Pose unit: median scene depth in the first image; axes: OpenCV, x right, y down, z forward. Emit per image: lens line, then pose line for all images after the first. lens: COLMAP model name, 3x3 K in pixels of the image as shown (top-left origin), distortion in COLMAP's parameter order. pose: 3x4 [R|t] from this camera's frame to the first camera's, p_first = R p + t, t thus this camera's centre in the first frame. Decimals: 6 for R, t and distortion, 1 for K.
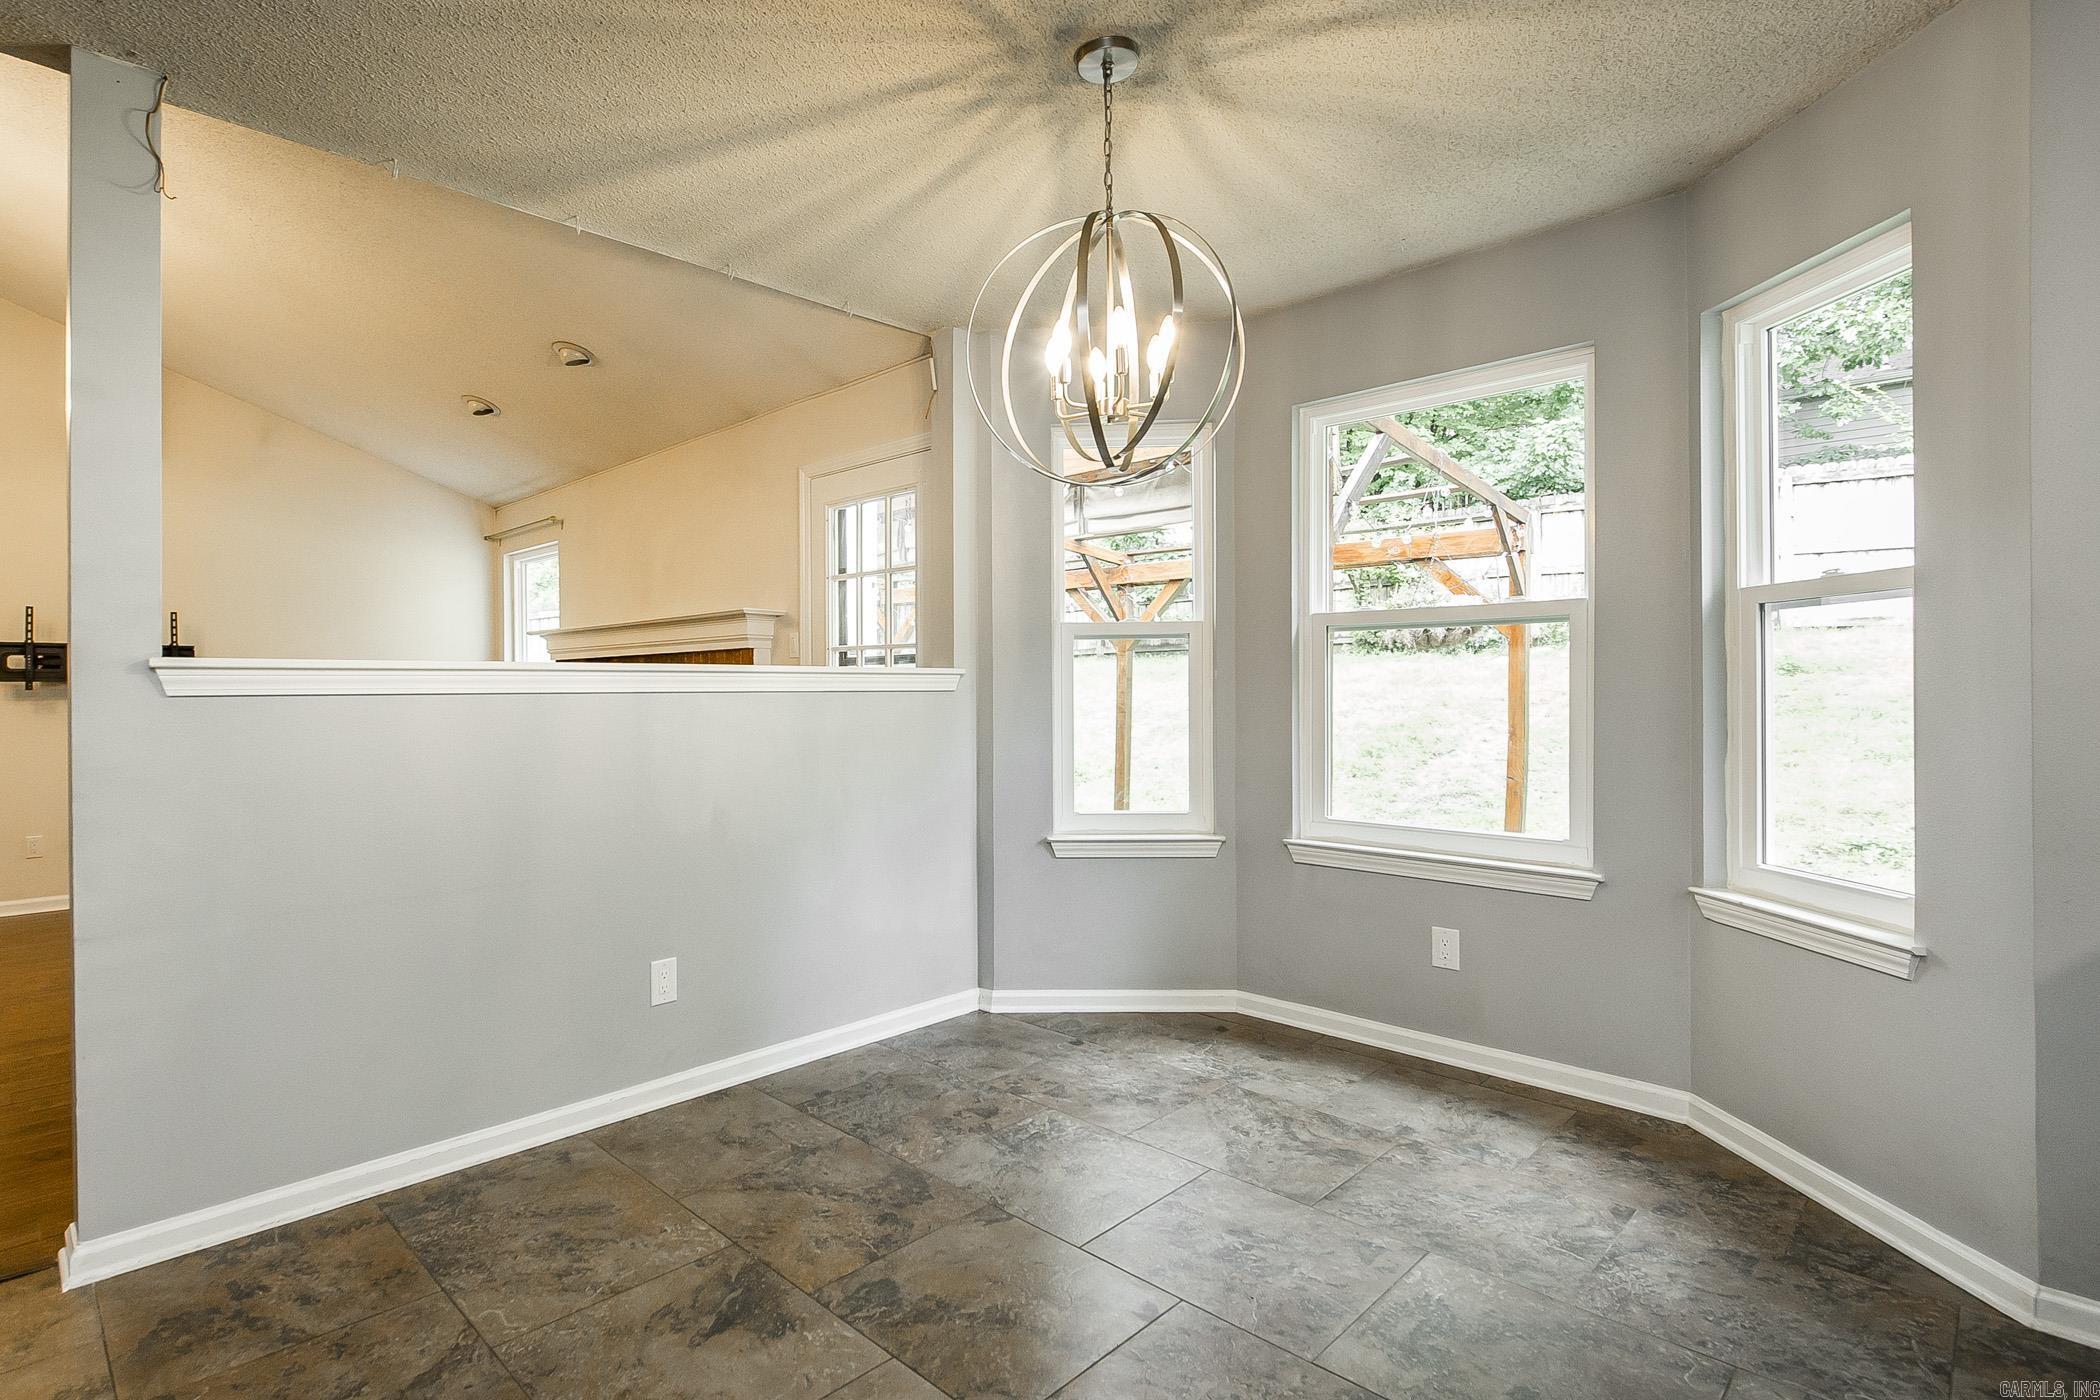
lens RADIAL K [[1034.5, 0, 925.7], [0, 1034.5, 683.4], [0, 0, 1]] dist [-0.015433, 0.000091]
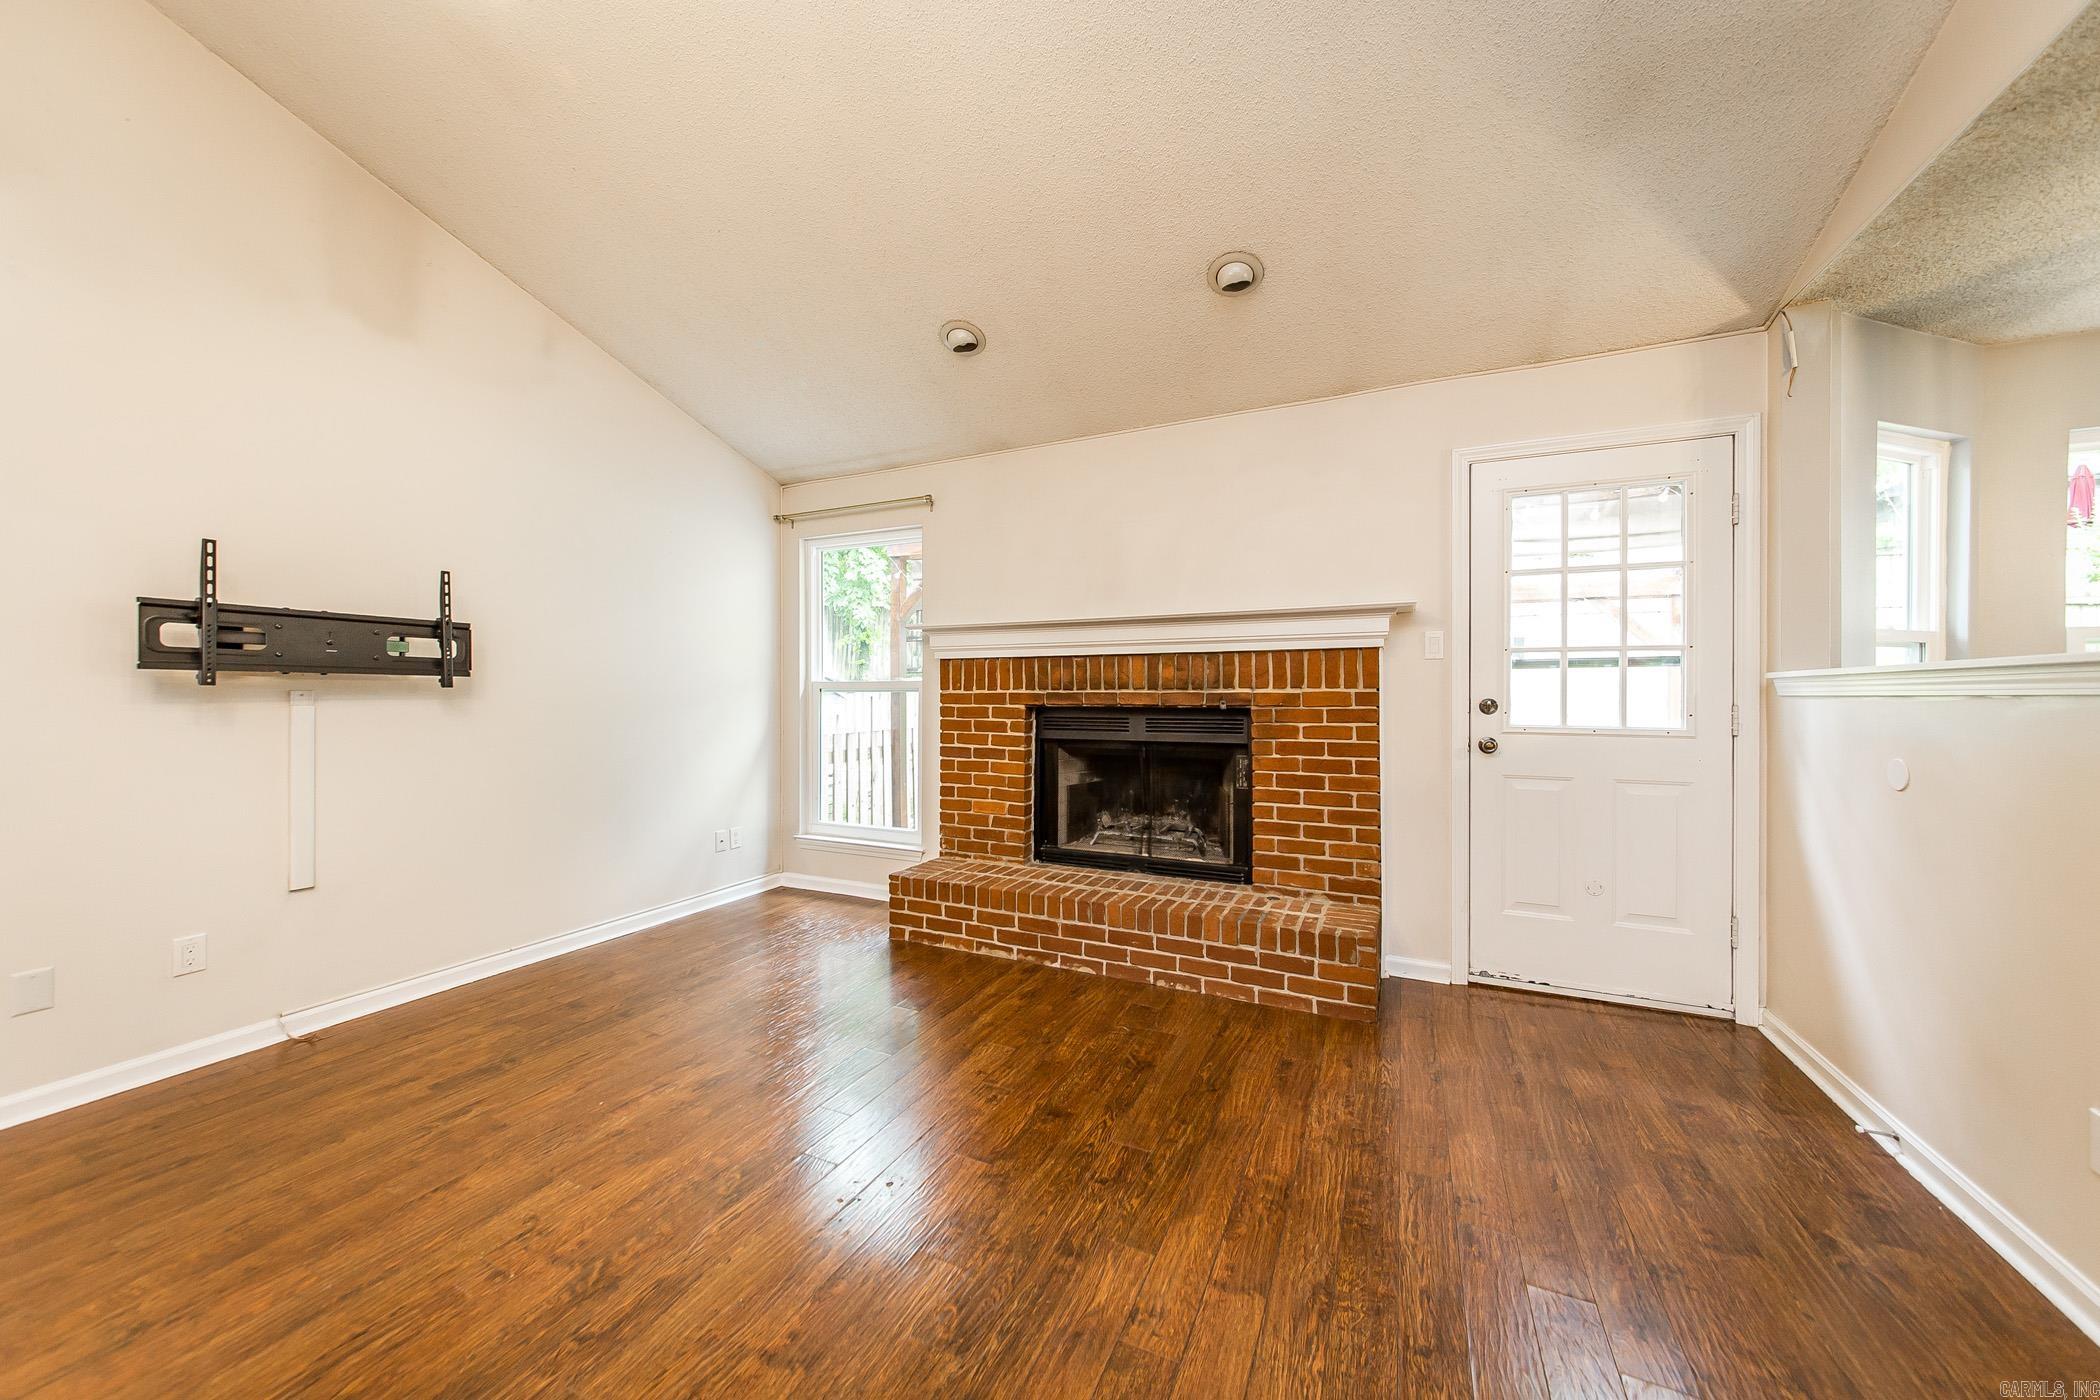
lens RADIAL K [[748.6, 0, 1041.6], [0, 748.6, 698.4], [0, 0, 1]] dist [0.002049, 0.000243]
pose [[0.931322, 0.005600, 0.364154, -1.056819], [-0.008423, 0.999946, 0.006163, 0.013554], [-0.364099, -0.008807, 0.931318, 0.775561]]
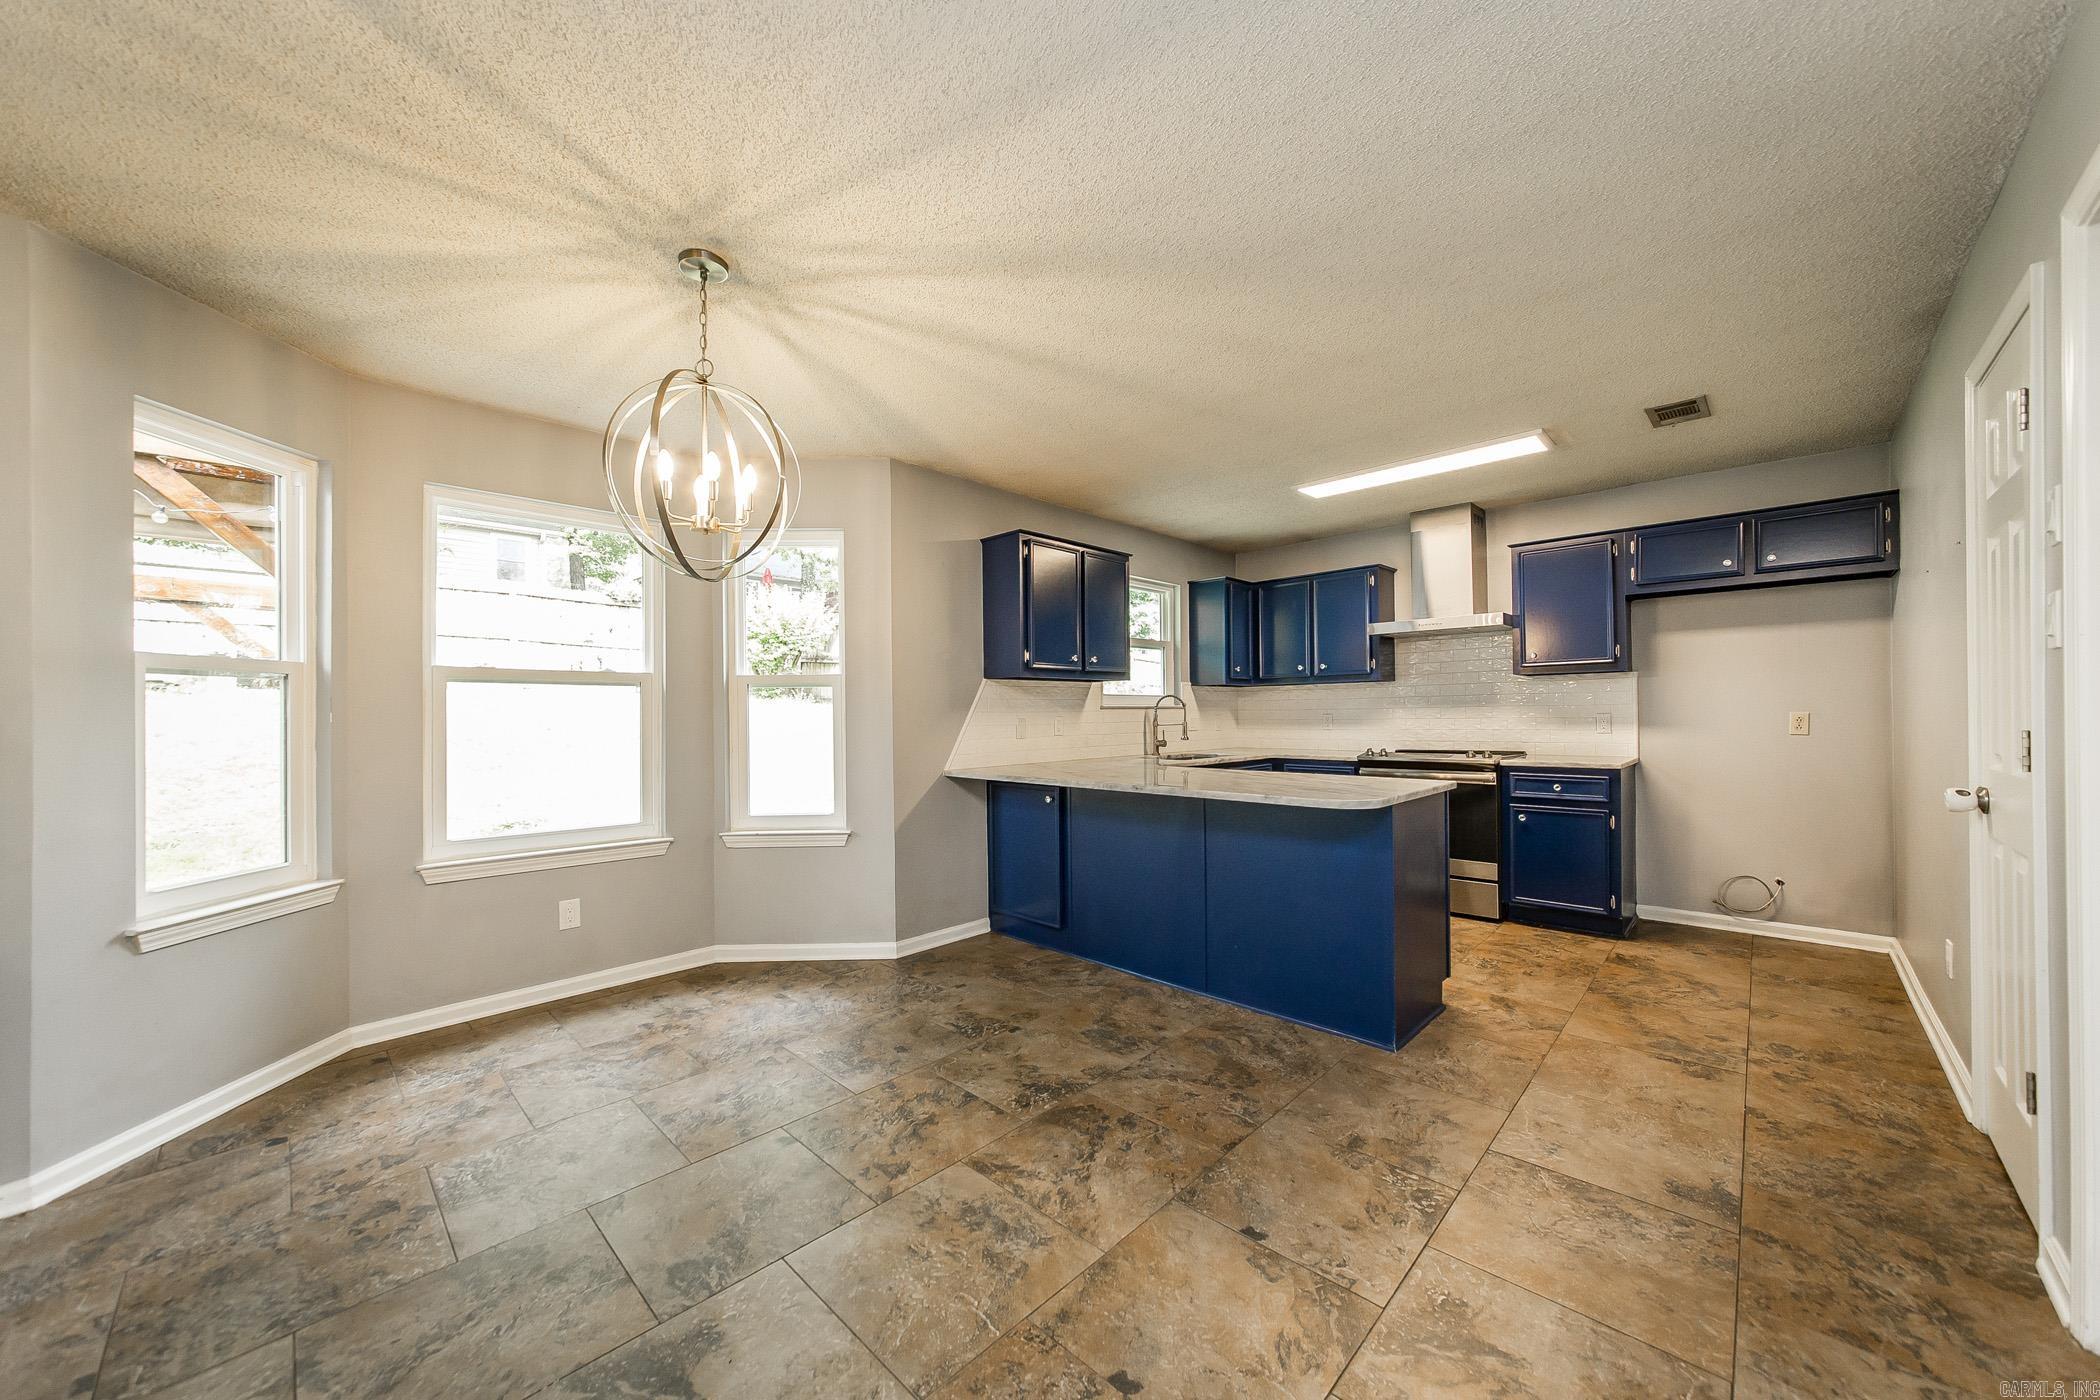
lens RADIAL K [[758.8, 0, 1041.8], [0, 758.8, 712.0], [0, 0, 1]] dist [0.000553, 0.000232]
pose [[-0.052799, 0.007502, 0.998577, -0.583555], [0.003897, 0.999966, -0.007306, -0.008536], [-0.998598, 0.003506, -0.052826, 0.425253]]
